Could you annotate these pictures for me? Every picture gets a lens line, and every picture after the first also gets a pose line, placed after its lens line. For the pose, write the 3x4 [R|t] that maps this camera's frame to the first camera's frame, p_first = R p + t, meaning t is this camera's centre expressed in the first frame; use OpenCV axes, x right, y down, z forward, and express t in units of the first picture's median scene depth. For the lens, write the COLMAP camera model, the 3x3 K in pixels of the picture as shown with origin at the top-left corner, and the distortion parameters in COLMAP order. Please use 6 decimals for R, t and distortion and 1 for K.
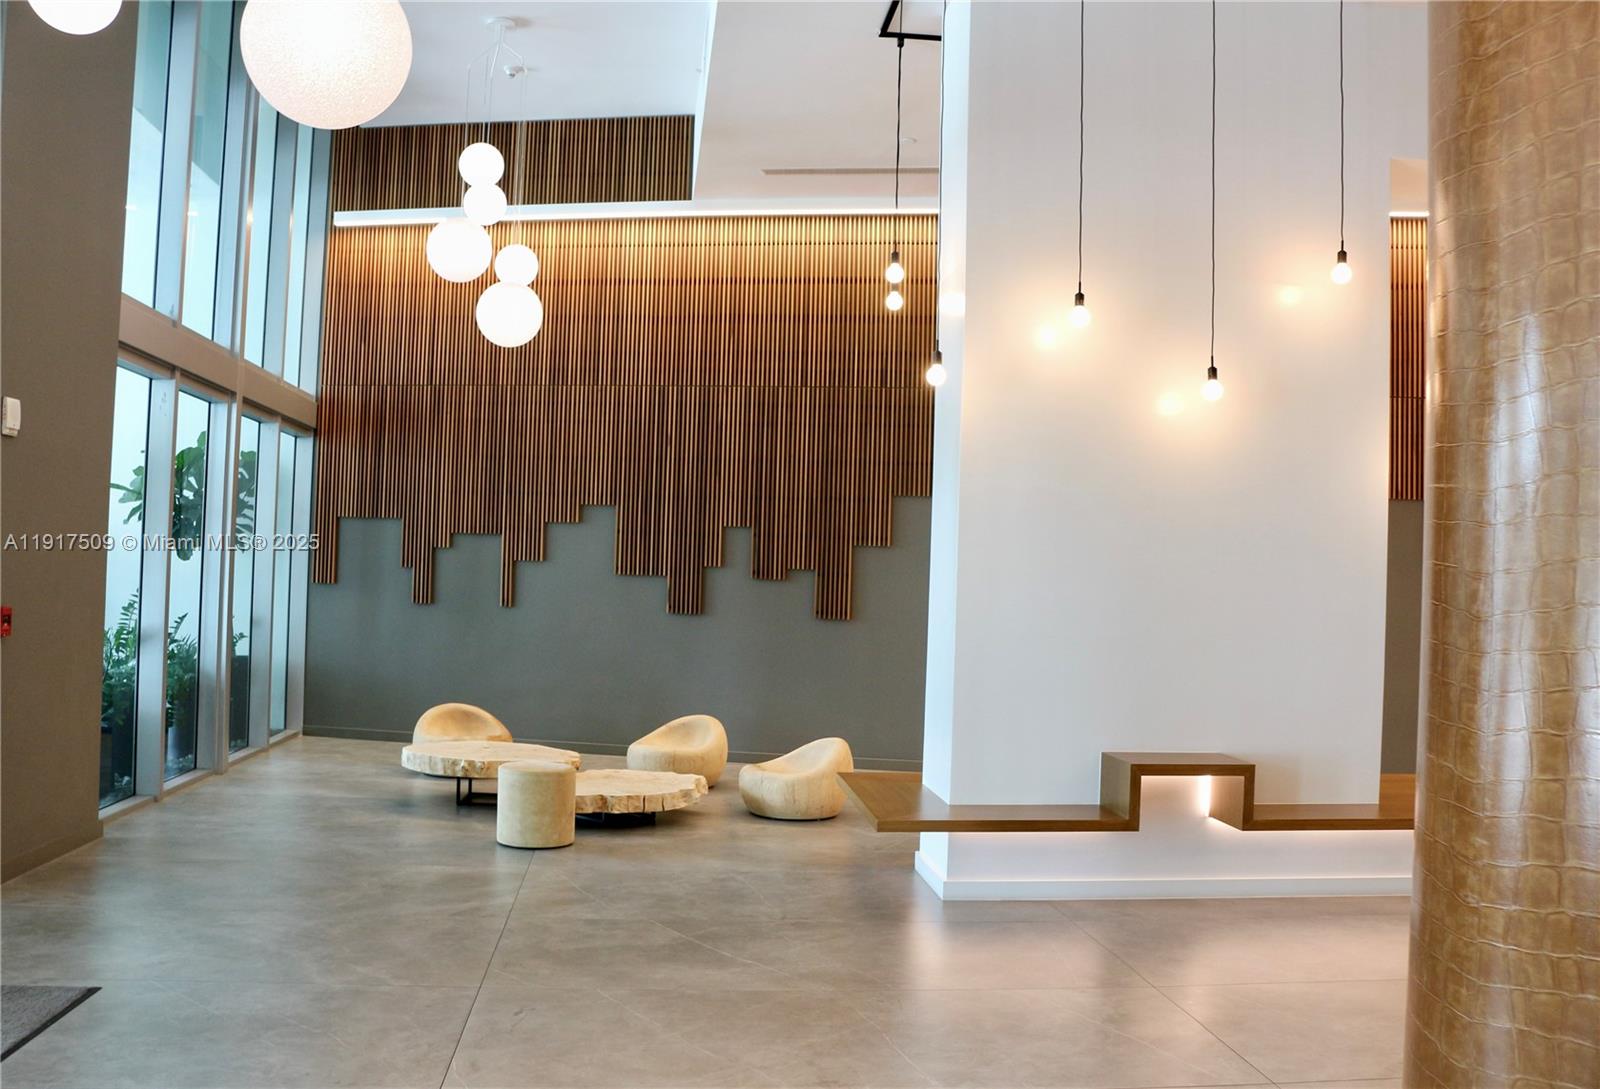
lens RADIAL K [[1381.1, 0, 800.0], [0, 1381.1, 544.5], [0, 0, 1]] dist [-0.091074, 0.016368]
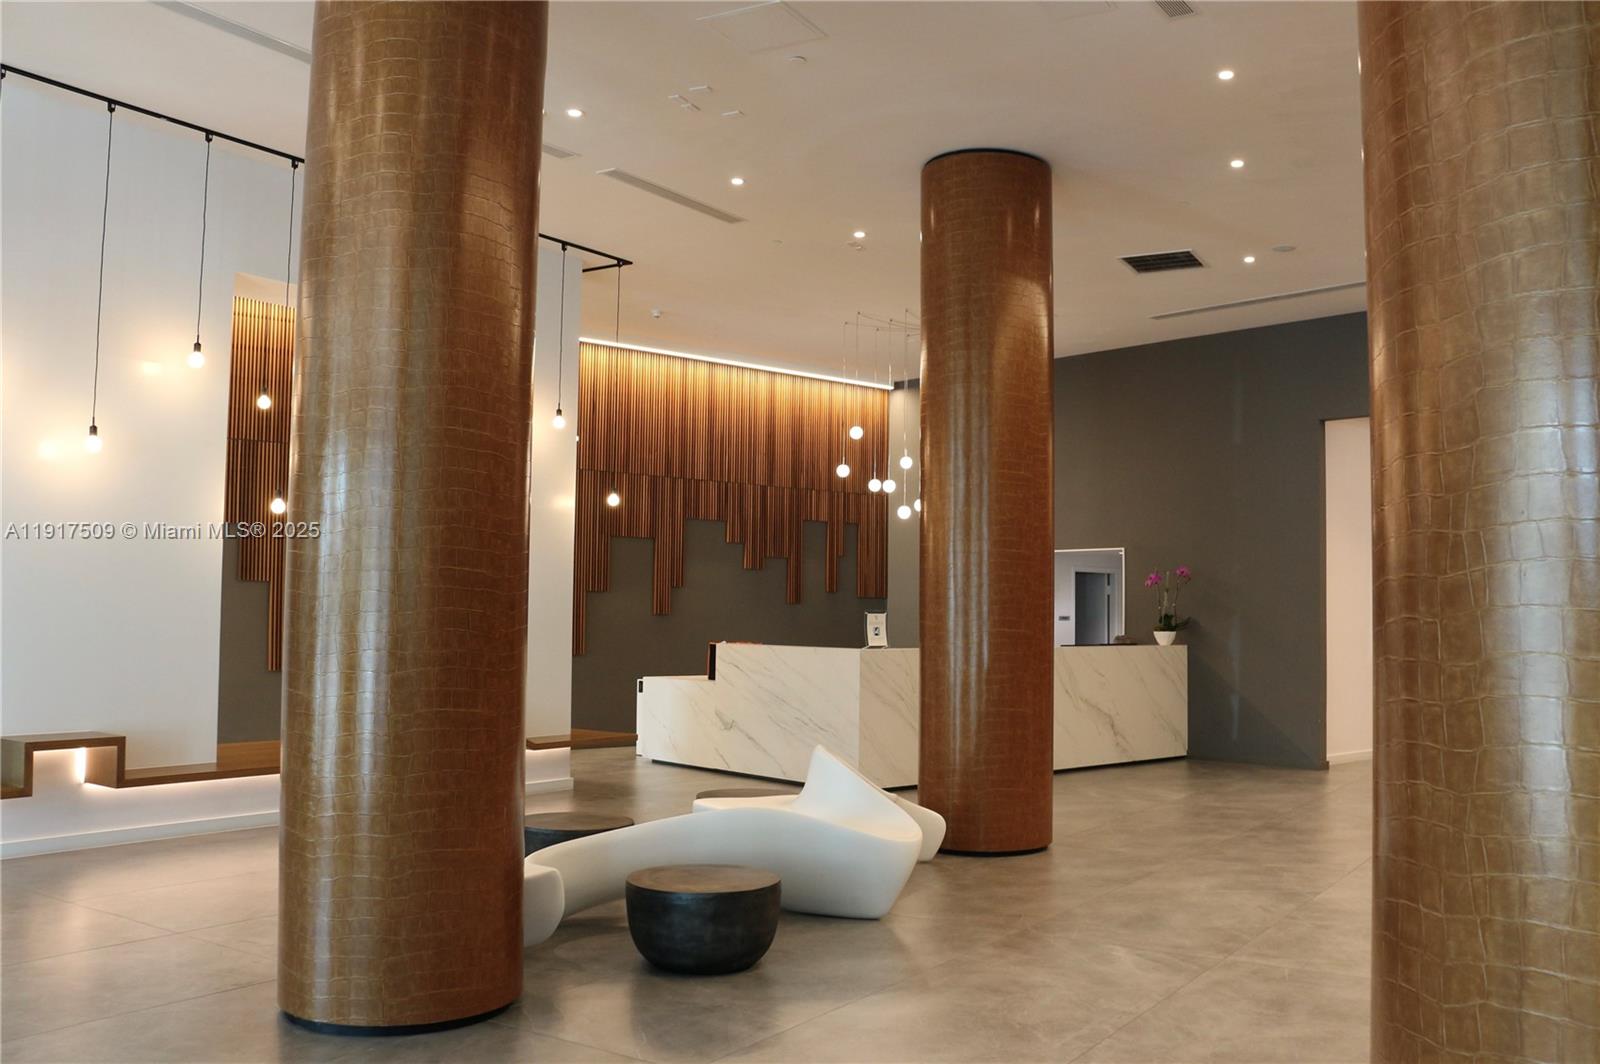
lens RADIAL K [[1296.1, 0, 800.0], [0, 1296.1, 532.0], [0, 0, 1]] dist [-0.154973, 0.141215]
pose [[0.651439, 0.018733, 0.758470, -0.160998], [-0.007445, 0.999805, -0.018298, -0.015849], [-0.758664, 0.006273, 0.651451, -0.271667]]
